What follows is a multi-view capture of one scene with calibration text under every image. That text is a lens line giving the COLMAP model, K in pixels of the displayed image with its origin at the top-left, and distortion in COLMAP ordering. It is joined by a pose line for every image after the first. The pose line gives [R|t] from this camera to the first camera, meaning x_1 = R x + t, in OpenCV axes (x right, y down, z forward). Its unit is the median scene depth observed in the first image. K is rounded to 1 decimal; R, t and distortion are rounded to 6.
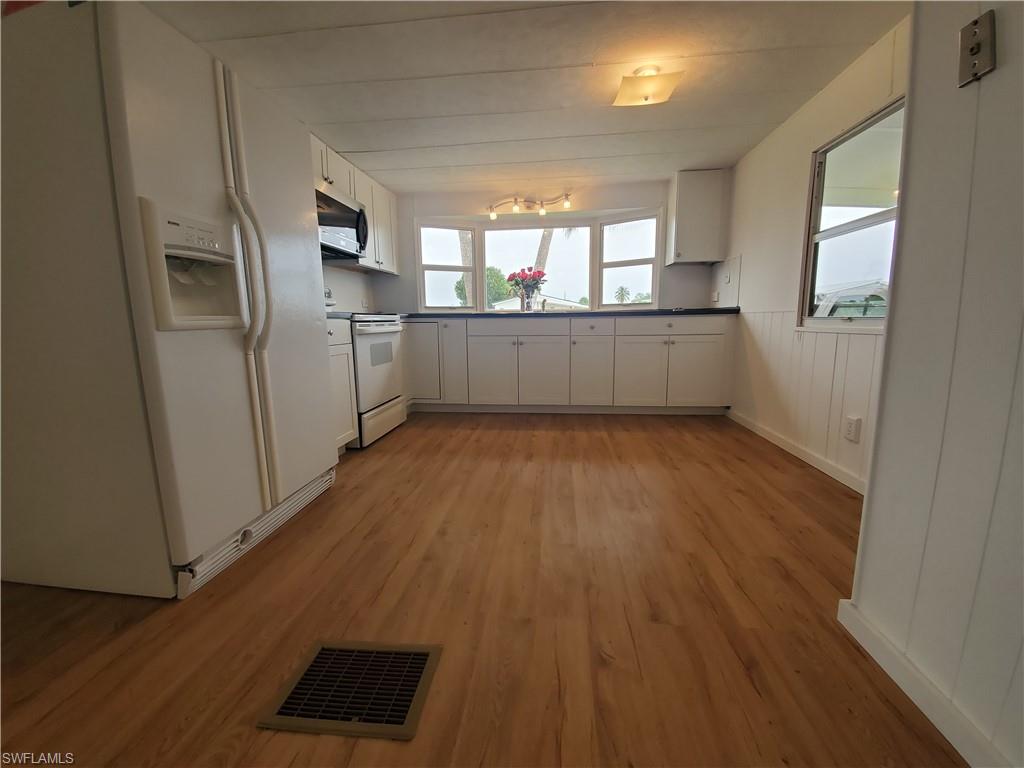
lens RADIAL K [[411.8, 0, 512.0], [0, 411.8, 384.0], [0, 0, 1]] dist [-0.001024, -0.000031]
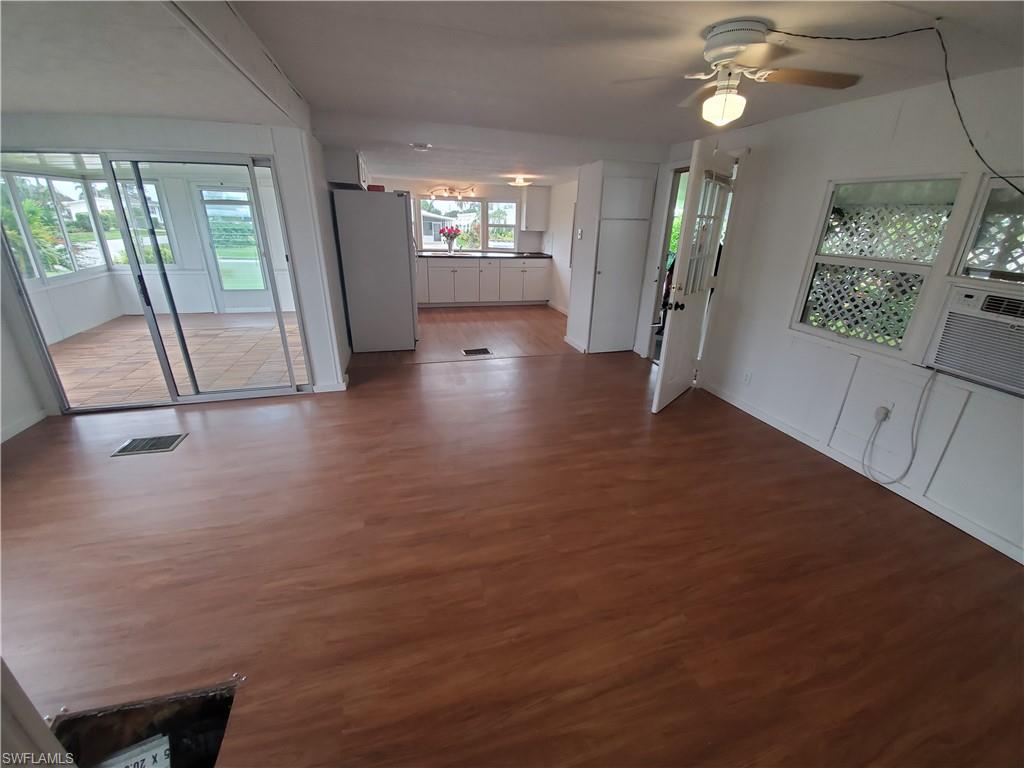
lens RADIAL K [[411.8, 0, 512.0], [0, 411.8, 384.0], [0, 0, 1]] dist [-0.001024, -0.000031]
pose [[0.931750, -0.099195, 0.349289, -0.469737], [0.016650, 0.972621, 0.231800, -0.024007], [-0.362719, -0.210164, 0.907891, -1.023687]]
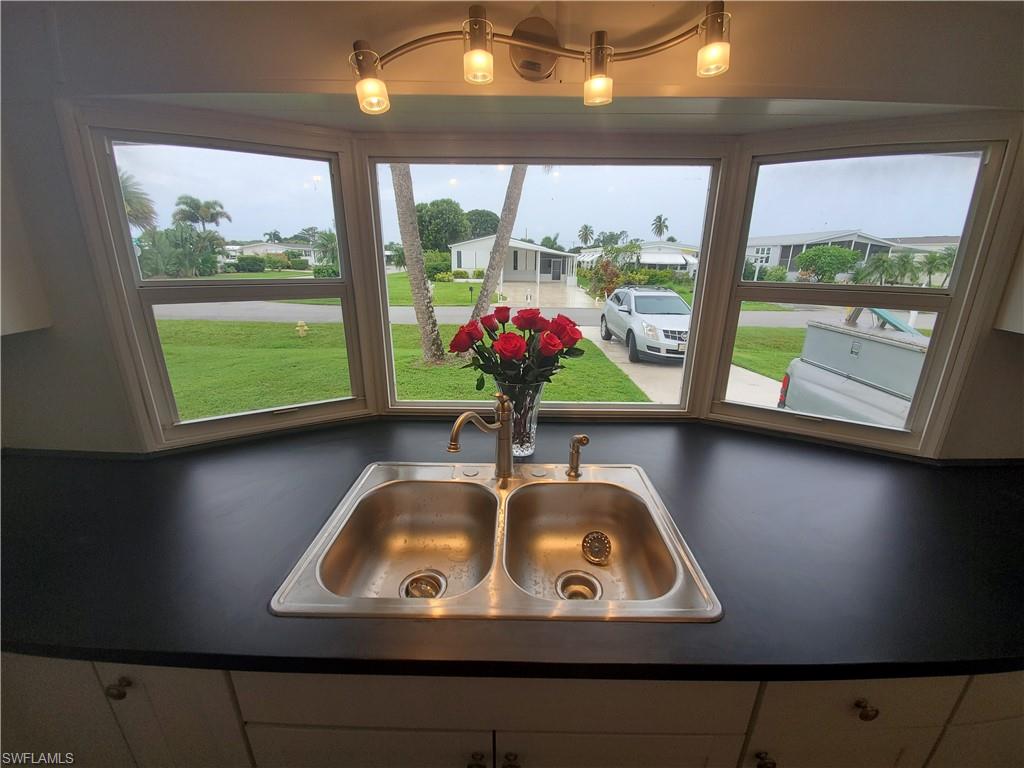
lens RADIAL K [[411.8, 0, 512.0], [0, 411.8, 384.0], [0, 0, 1]] dist [-0.001024, -0.000031]
pose [[0.995908, -0.007437, 0.090068, 0.006640], [-0.006531, 0.988080, 0.153801, -0.295648], [-0.090139, -0.153760, 0.983988, 0.761586]]
